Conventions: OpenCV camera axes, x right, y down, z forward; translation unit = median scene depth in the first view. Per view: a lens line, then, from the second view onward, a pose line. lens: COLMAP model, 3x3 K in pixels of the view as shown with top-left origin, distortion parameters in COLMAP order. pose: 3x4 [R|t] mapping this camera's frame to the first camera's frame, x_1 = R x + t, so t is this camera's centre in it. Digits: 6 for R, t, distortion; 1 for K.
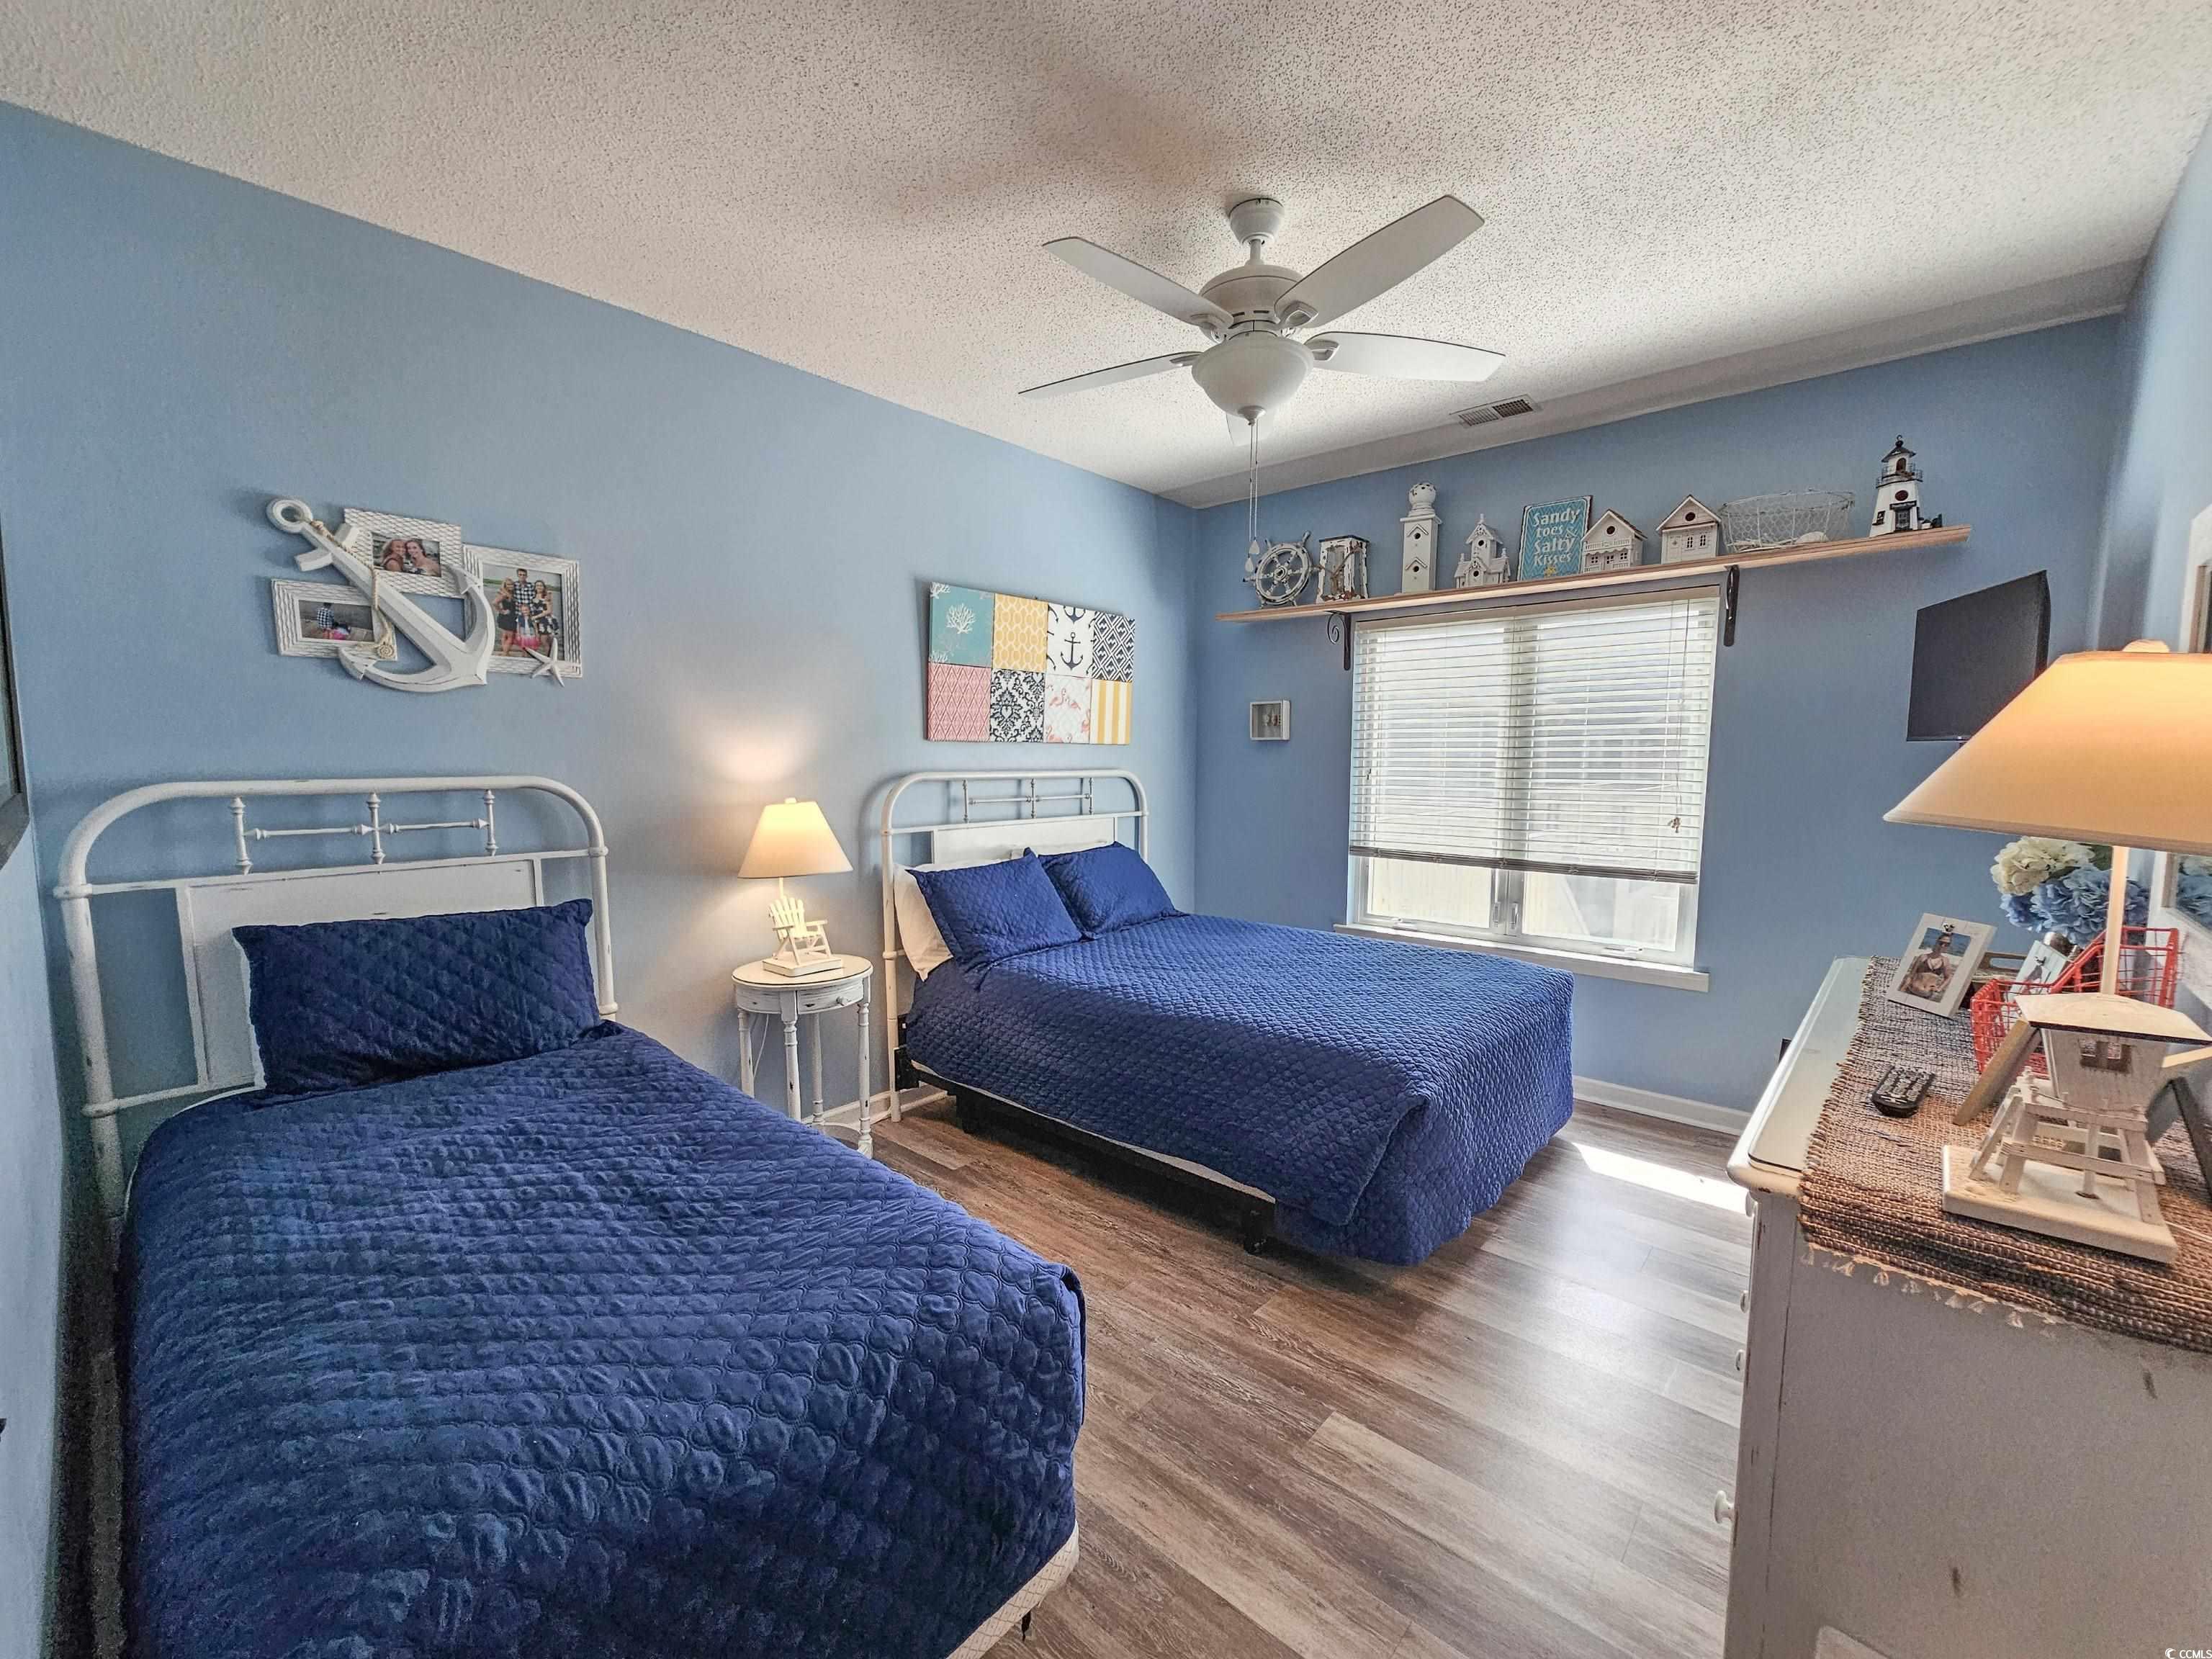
lens RADIAL K [[899.8, 0, 1106.8], [0, 899.8, 823.7], [0, 0, 1]] dist [-0.003571, 0.000055]
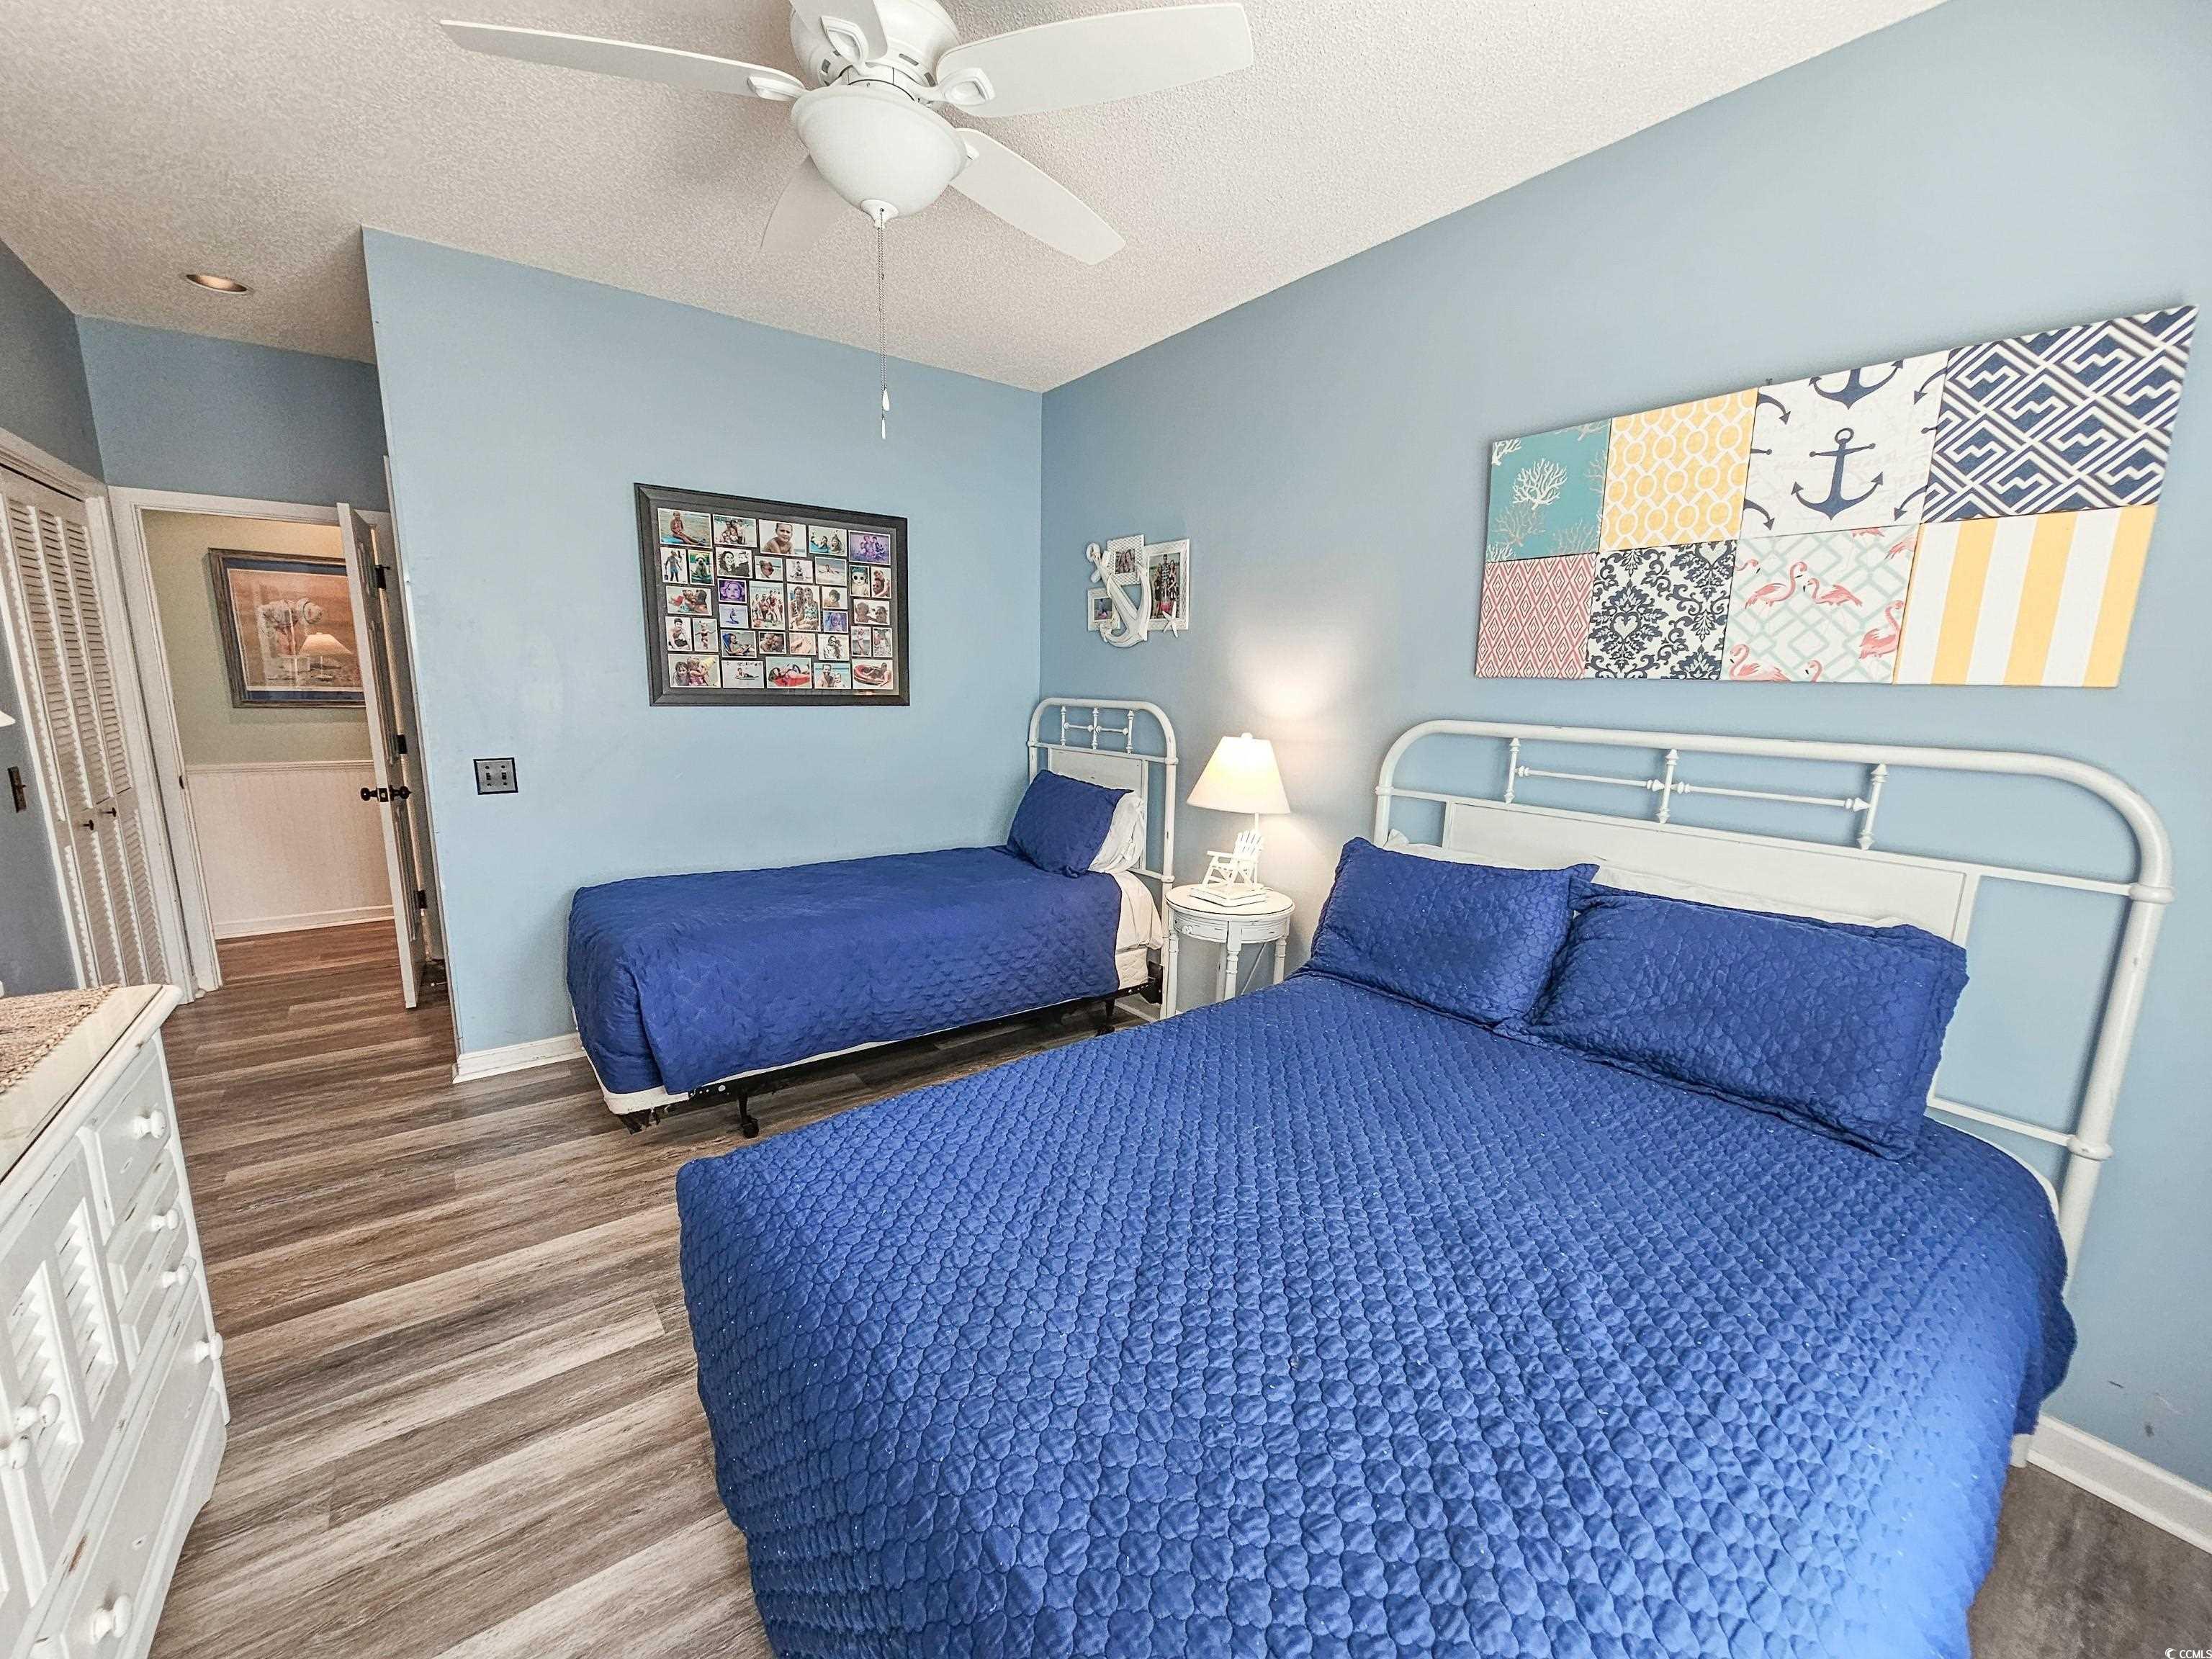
lens RADIAL K [[899.8, 0, 1104.8], [0, 899.8, 848.1], [0, 0, 1]] dist [-0.003571, 0.000055]
pose [[-0.207558, 0.153967, -0.966030, 0.538808], [-0.120333, 0.976017, 0.181414, -0.052154], [0.970793, 0.153900, -0.184053, 0.827116]]
